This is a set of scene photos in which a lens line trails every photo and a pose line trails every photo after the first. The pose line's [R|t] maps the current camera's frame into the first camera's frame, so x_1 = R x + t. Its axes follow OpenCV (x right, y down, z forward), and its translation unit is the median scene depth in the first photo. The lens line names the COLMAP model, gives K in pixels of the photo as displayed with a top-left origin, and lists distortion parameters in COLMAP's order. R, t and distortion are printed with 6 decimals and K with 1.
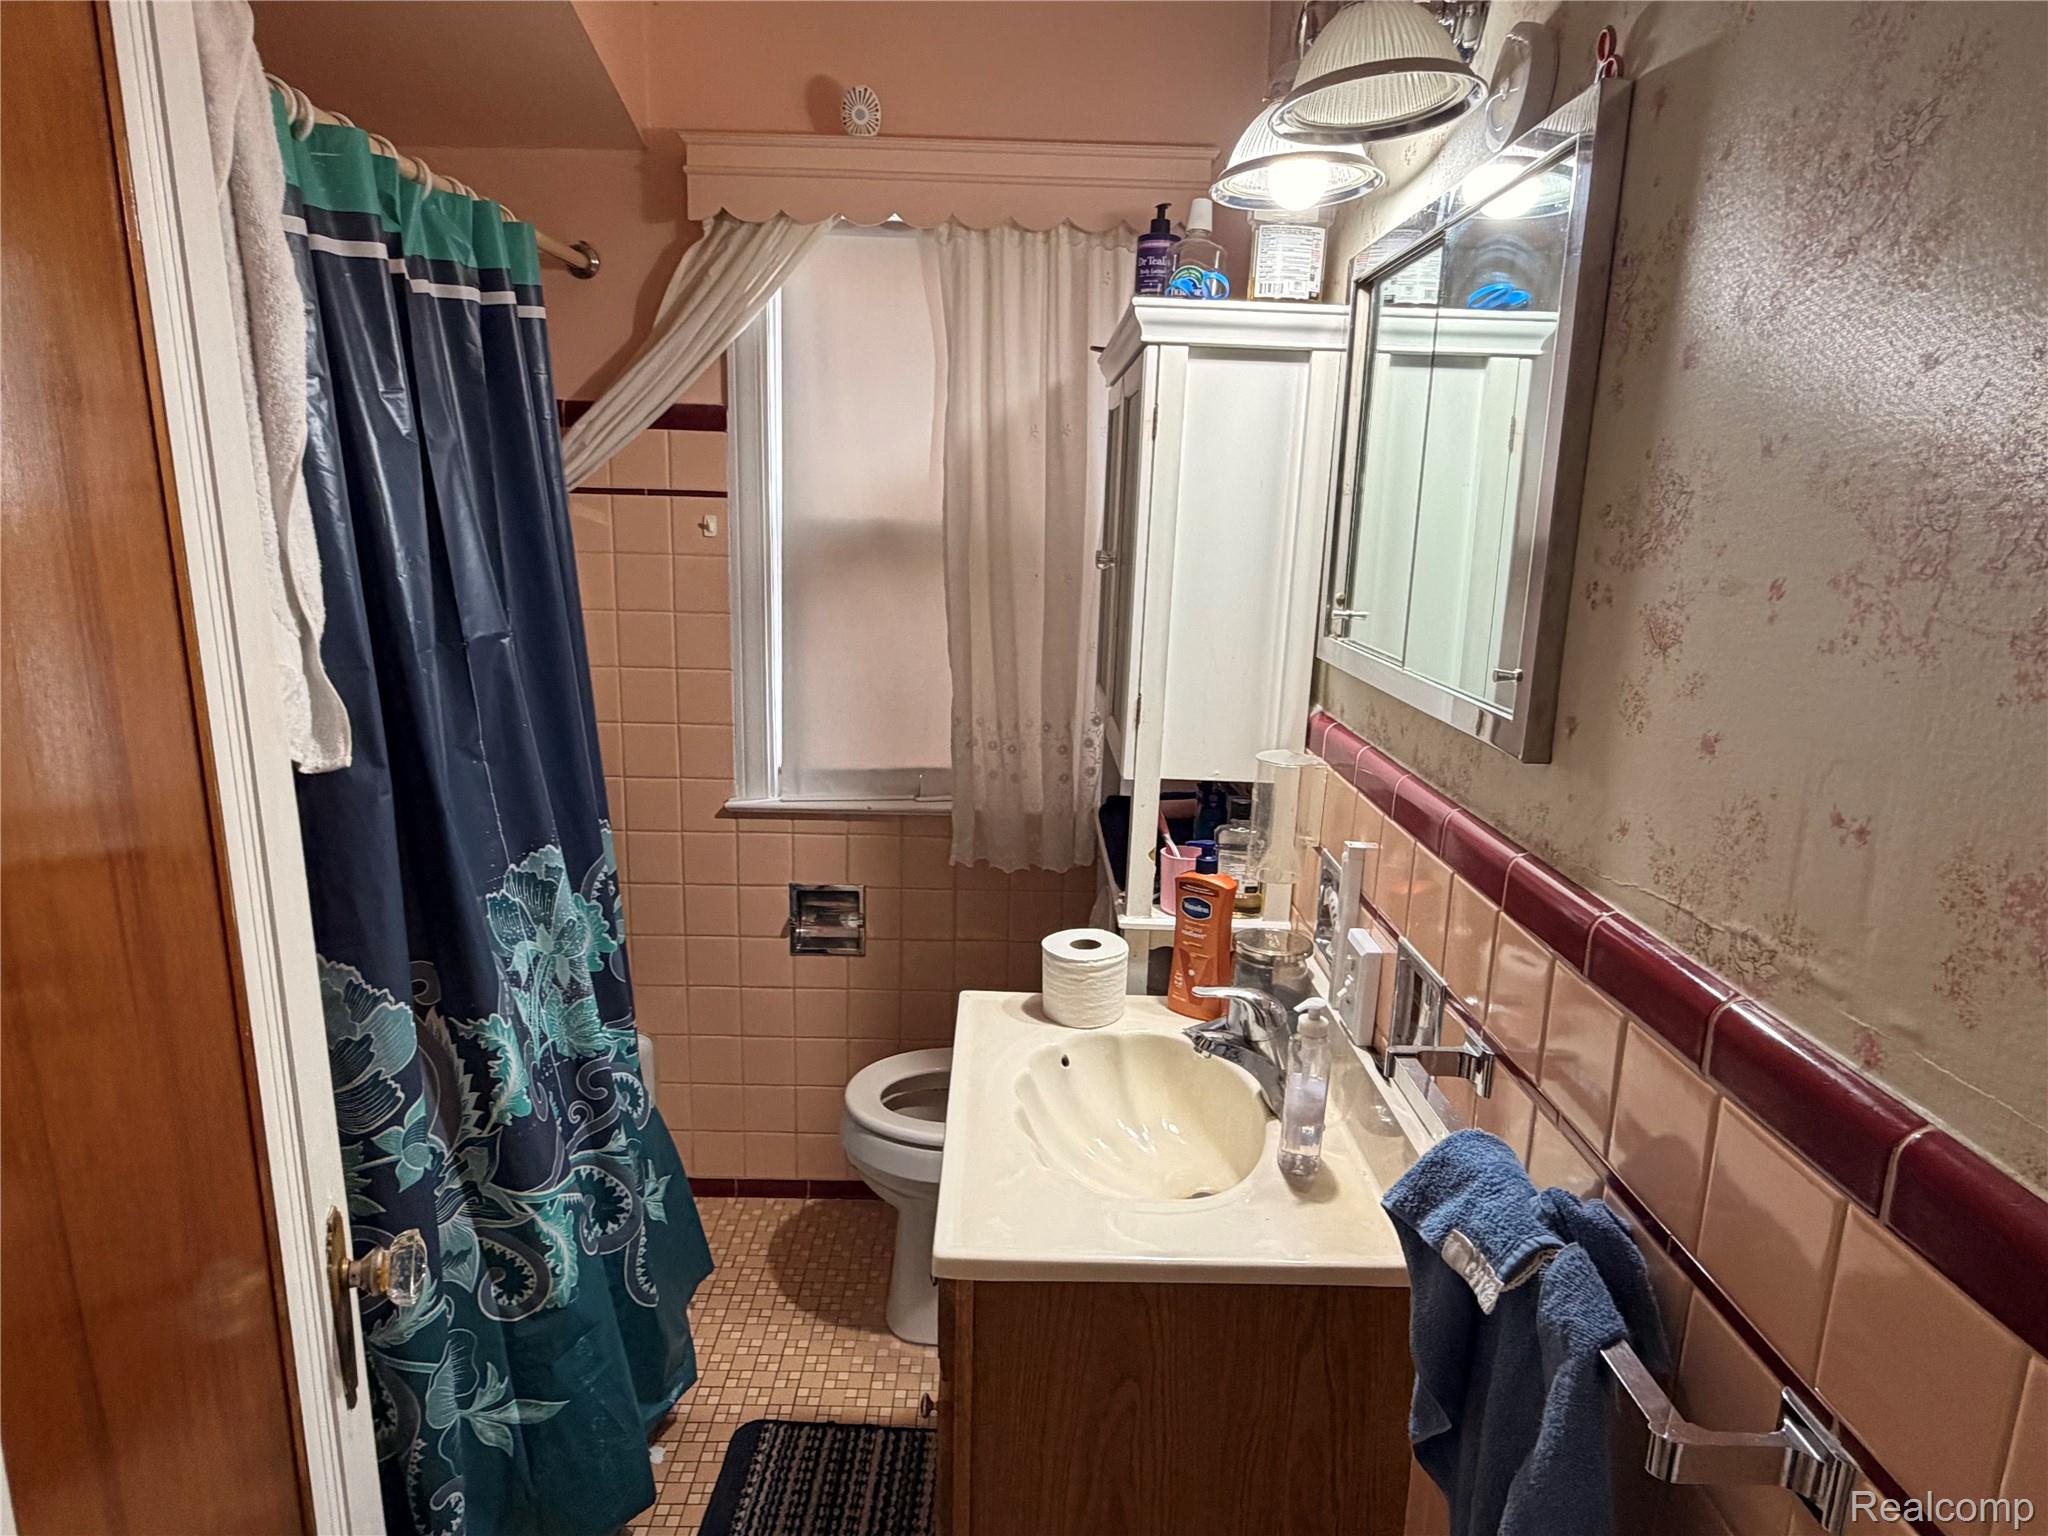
lens RADIAL K [[1240.1, 0, 1024.0], [0, 1240.1, 768.0], [0, 0, 1]] dist [-0.001209, 0.001368]
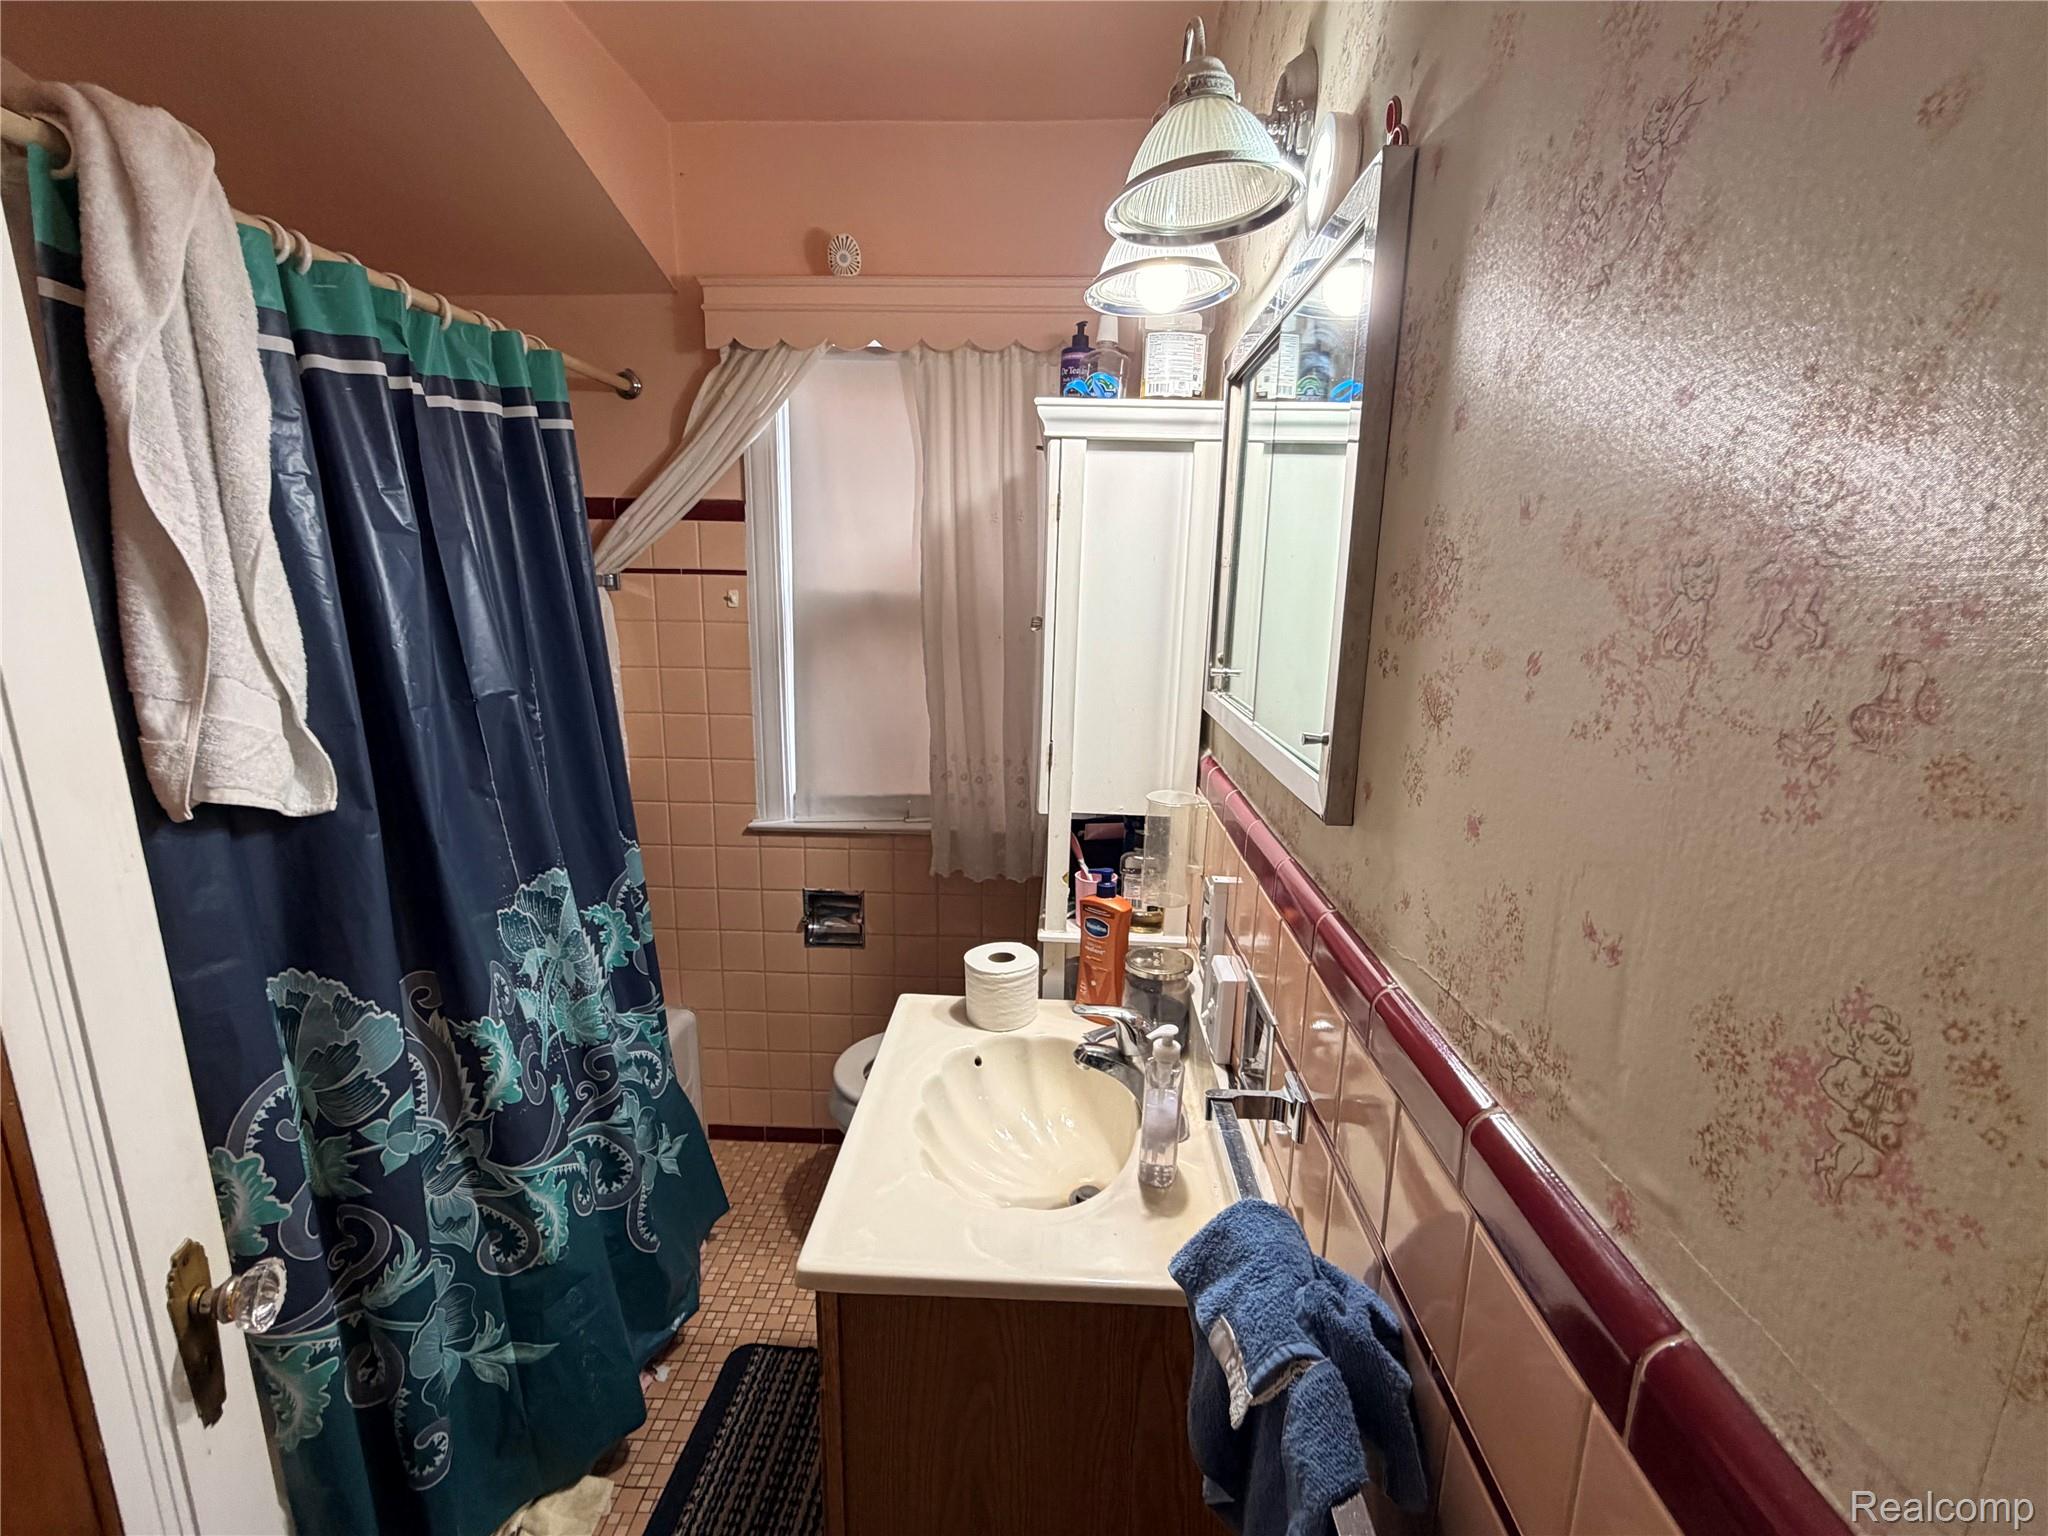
lens RADIAL K [[936.1, 0, 1024.0], [0, 936.1, 768.0], [0, 0, 1]] dist [-0.000262, 0.000524]
pose [[0.998584, 0.000216, -0.053200, 0.137414], [-0.000713, 0.999956, -0.009335, -0.030945], [0.053196, 0.009359, 0.998540, 0.149964]]
